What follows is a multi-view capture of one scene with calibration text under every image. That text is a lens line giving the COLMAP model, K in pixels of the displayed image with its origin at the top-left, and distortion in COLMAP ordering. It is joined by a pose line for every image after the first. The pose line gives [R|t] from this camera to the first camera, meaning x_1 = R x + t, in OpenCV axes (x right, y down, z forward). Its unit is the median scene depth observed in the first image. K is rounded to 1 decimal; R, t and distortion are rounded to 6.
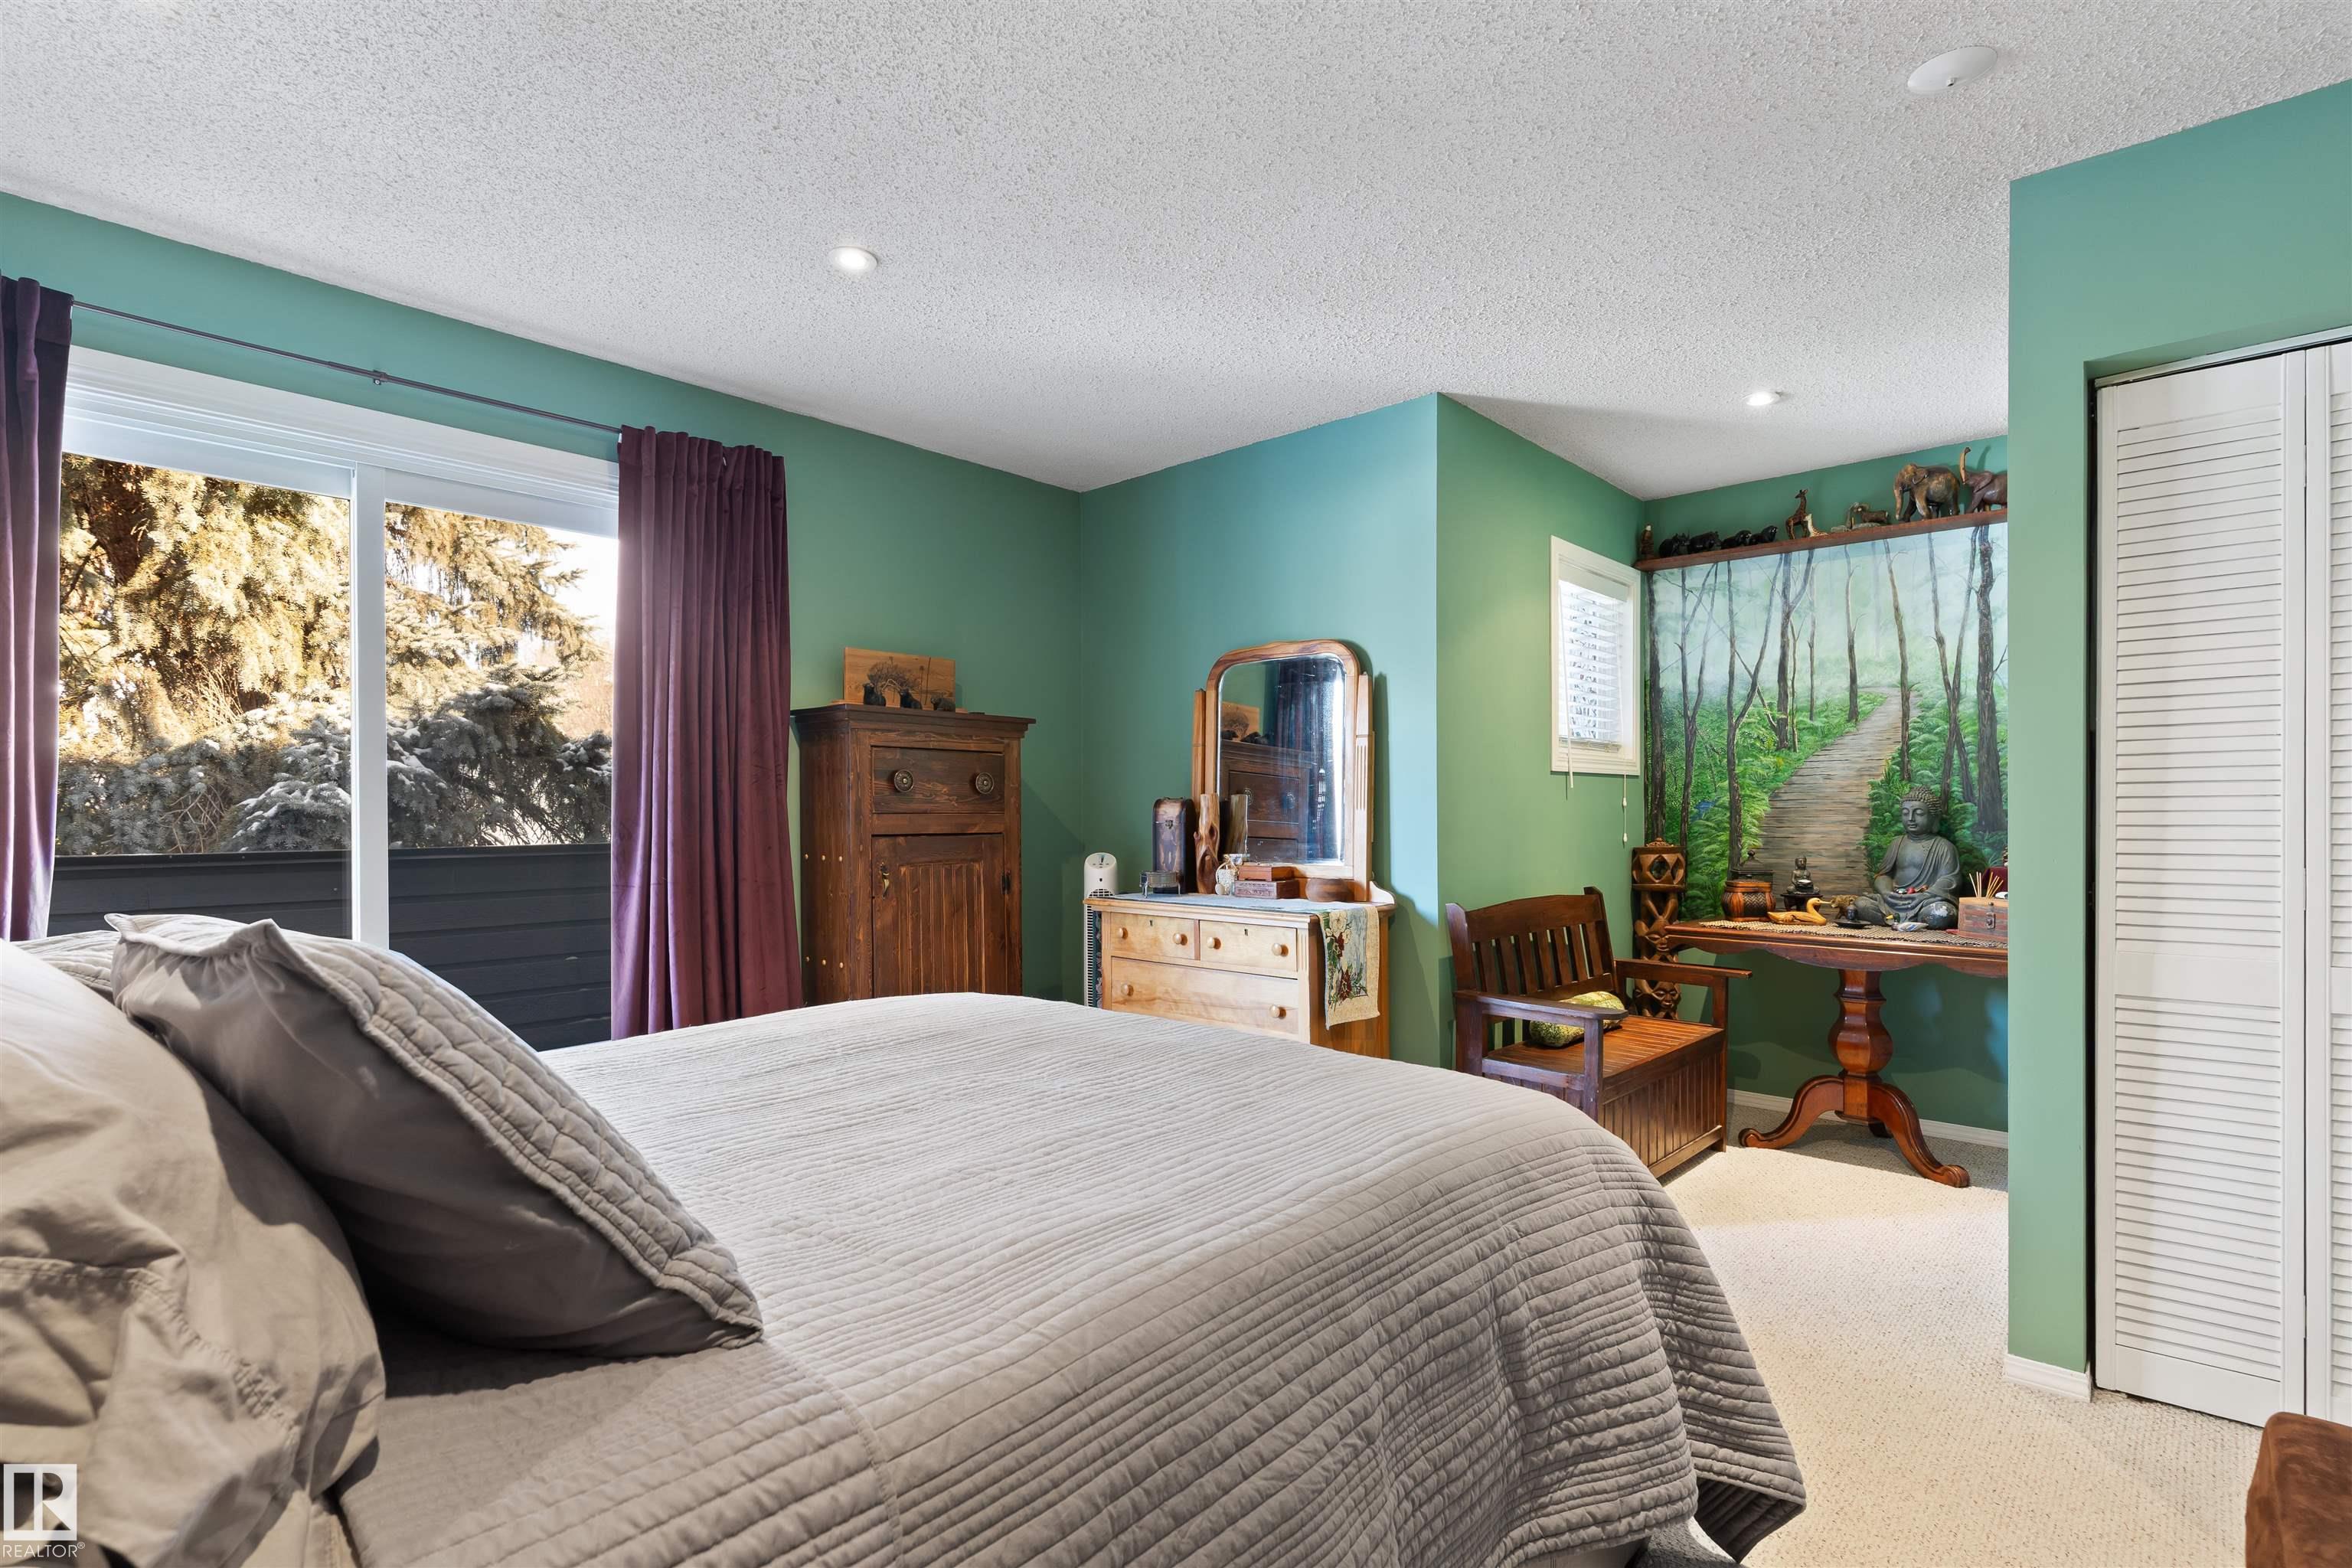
lens RADIAL K [[1127.7, 0, 1183.2], [0, 1127.7, 790.2], [0, 0, 1]] dist [0.001376, 0.000976]
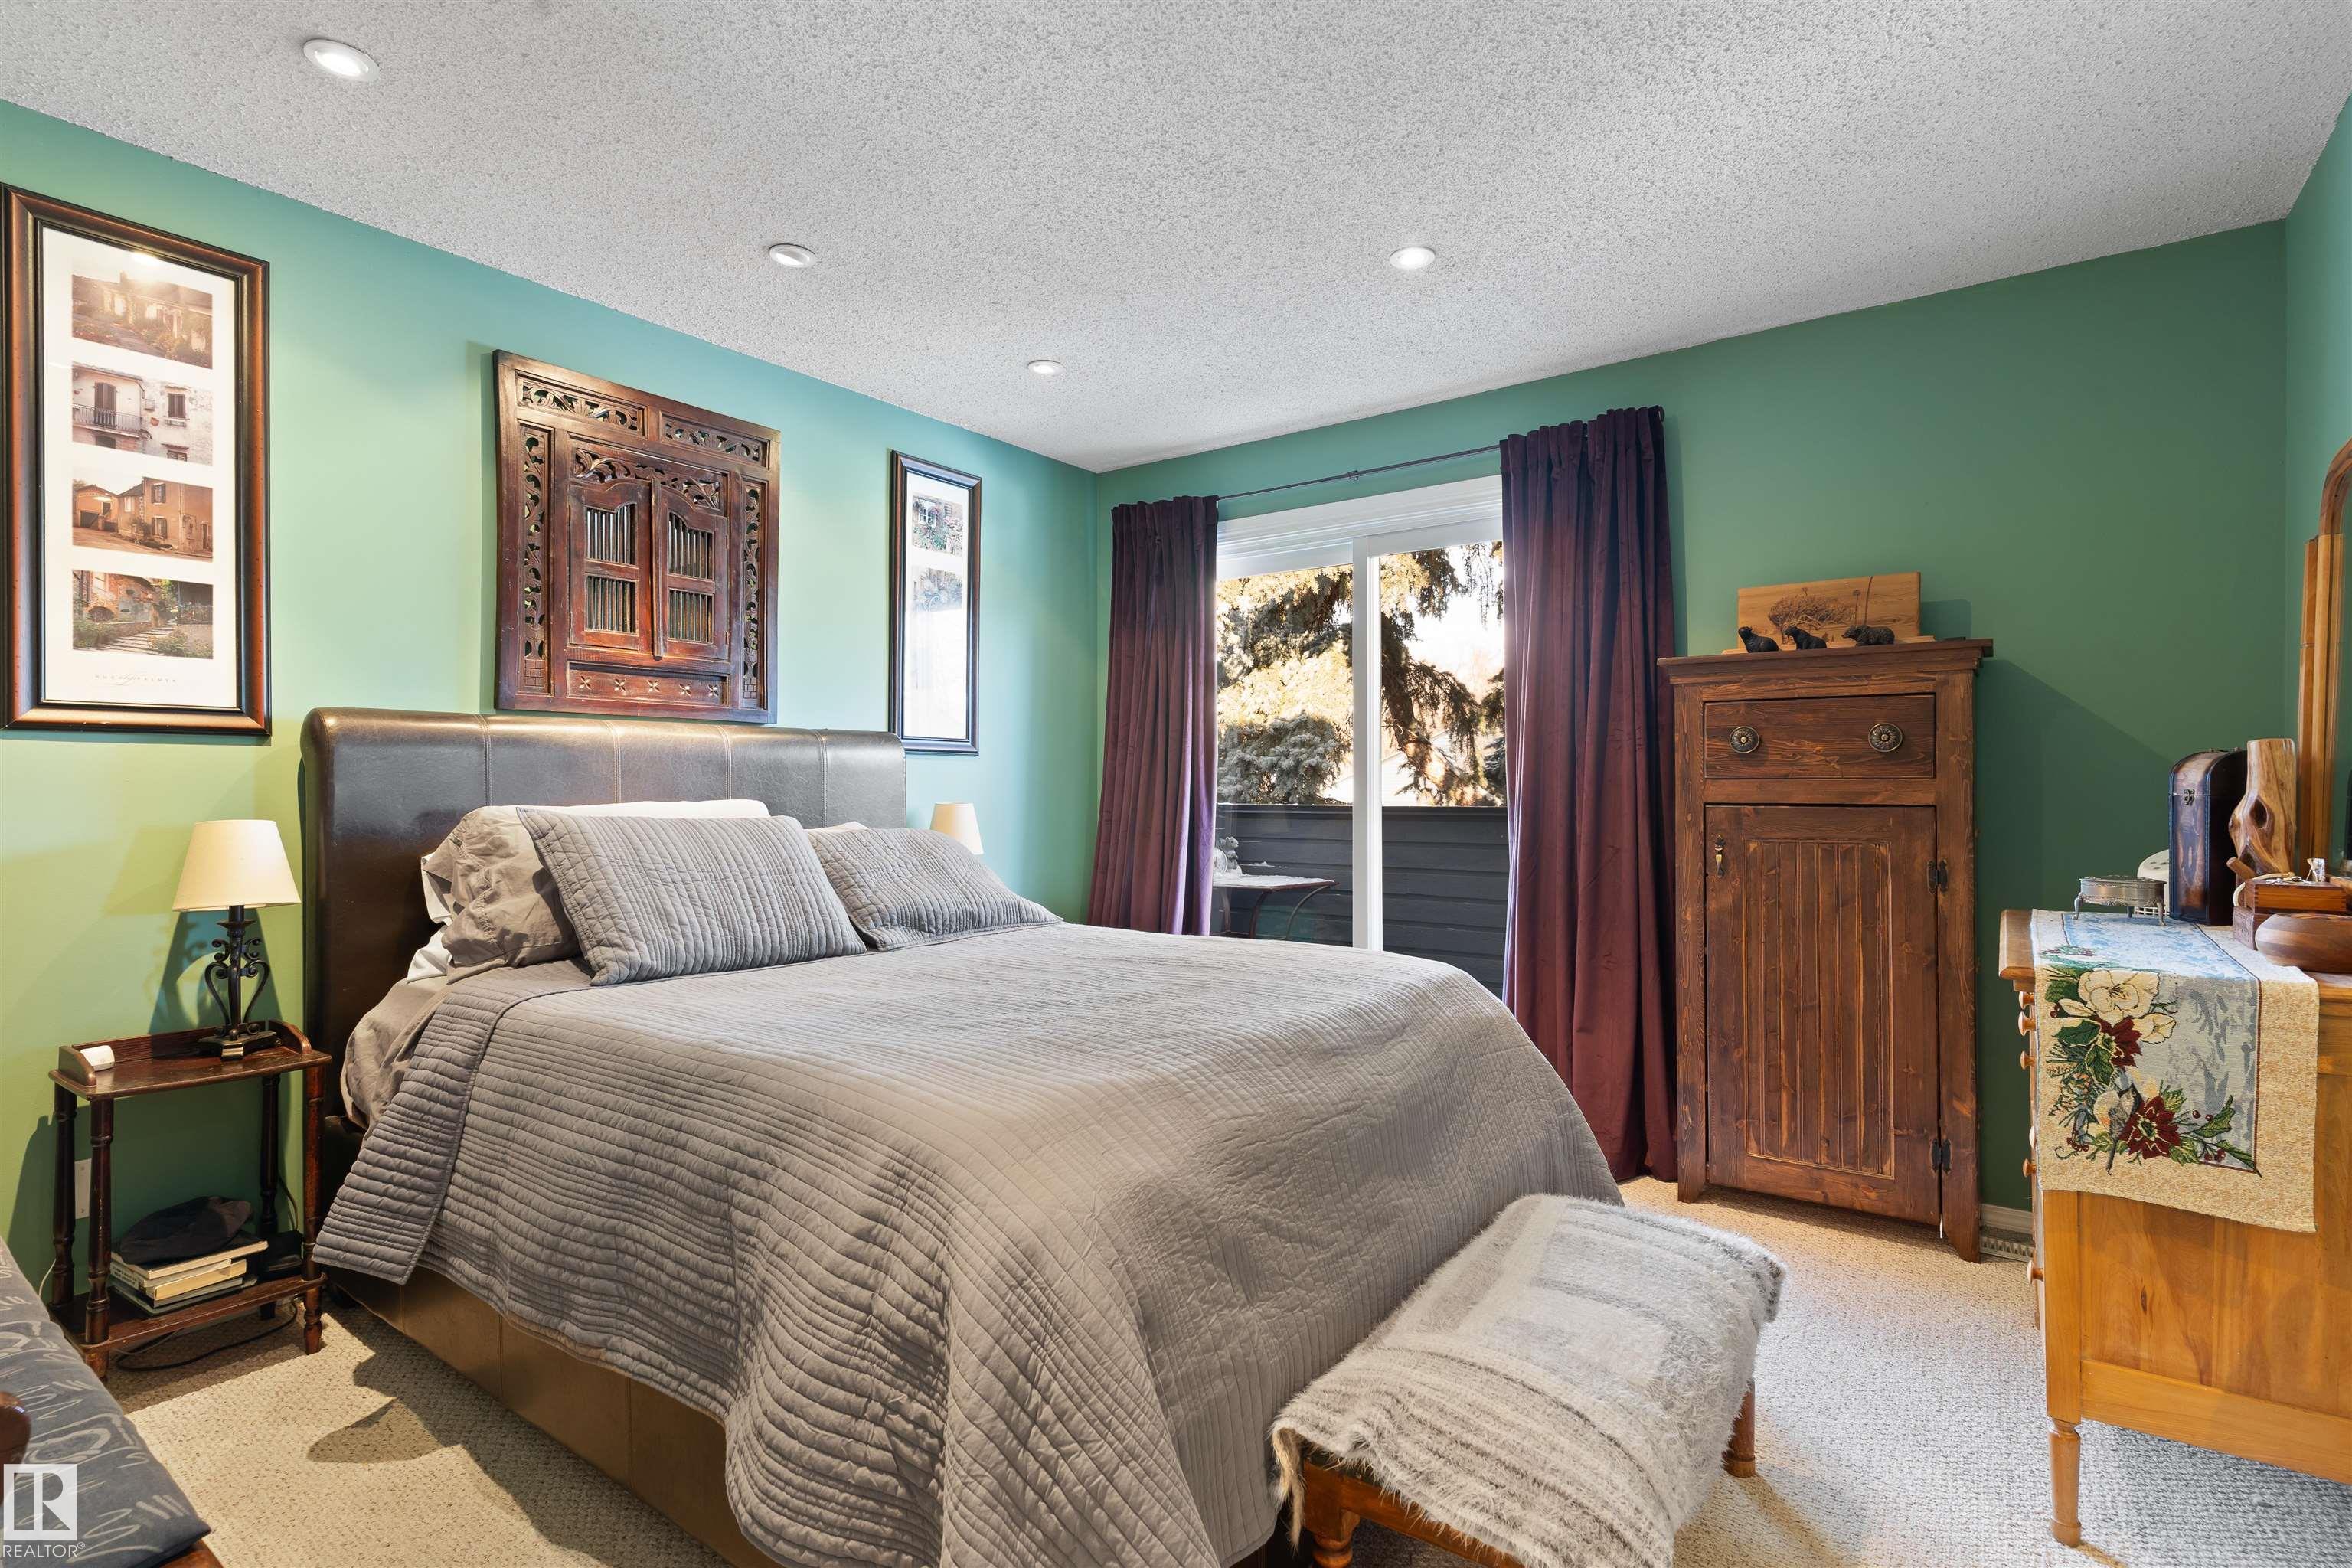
lens RADIAL K [[1127.7, 0, 1183.2], [0, 1127.7, 790.2], [0, 0, 1]] dist [0.001376, 0.000976]
pose [[0.100568, 0.007631, -0.994901, 0.563706], [0.021356, 0.999724, 0.009826, 0.012239], [0.994701, -0.022236, 0.100377, 0.512628]]
